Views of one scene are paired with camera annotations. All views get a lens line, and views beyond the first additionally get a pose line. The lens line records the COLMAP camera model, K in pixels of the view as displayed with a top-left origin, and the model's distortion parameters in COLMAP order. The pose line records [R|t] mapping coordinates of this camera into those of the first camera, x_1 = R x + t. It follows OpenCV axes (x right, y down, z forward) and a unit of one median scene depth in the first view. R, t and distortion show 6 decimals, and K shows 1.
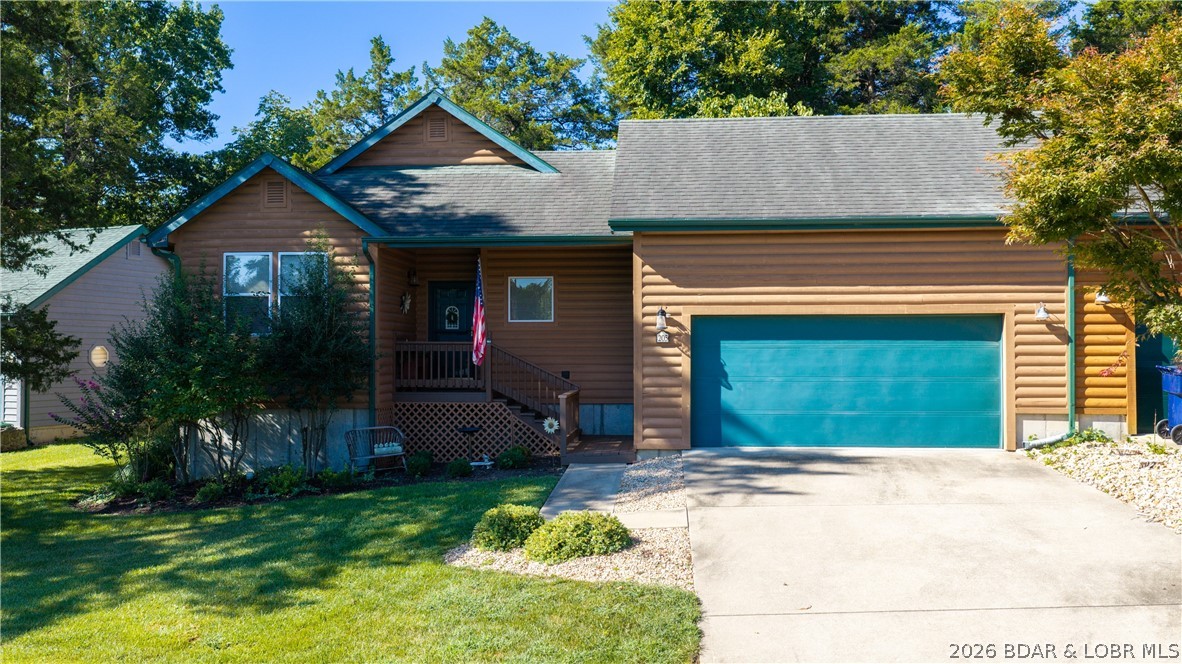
lens RADIAL K [[970.2, 0, 591.0], [0, 970.2, 332.0], [0, 0, 1]] dist [0.036852, -0.079491]
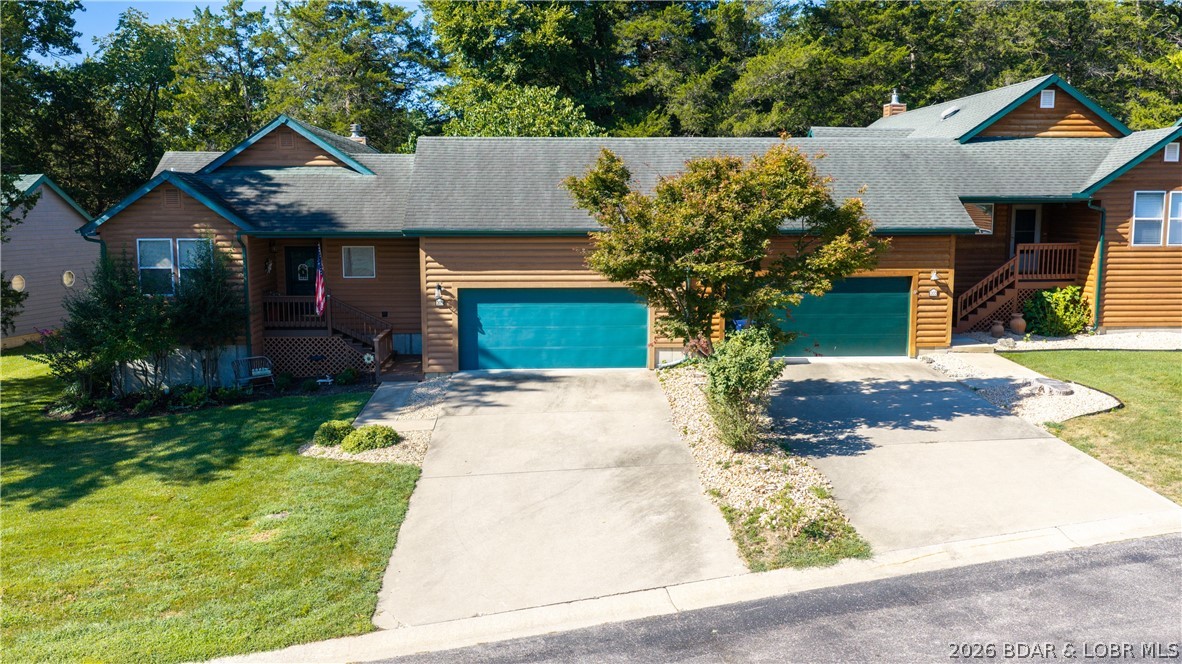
lens RADIAL K [[970.2, 0, 591.0], [0, 970.2, 332.0], [0, 0, 1]] dist [0.036852, -0.079491]
pose [[0.991542, -0.015126, 0.128900, 0.113397], [-0.004764, 0.988274, 0.152618, -0.188063], [-0.129697, -0.151941, 0.979843, -0.581499]]
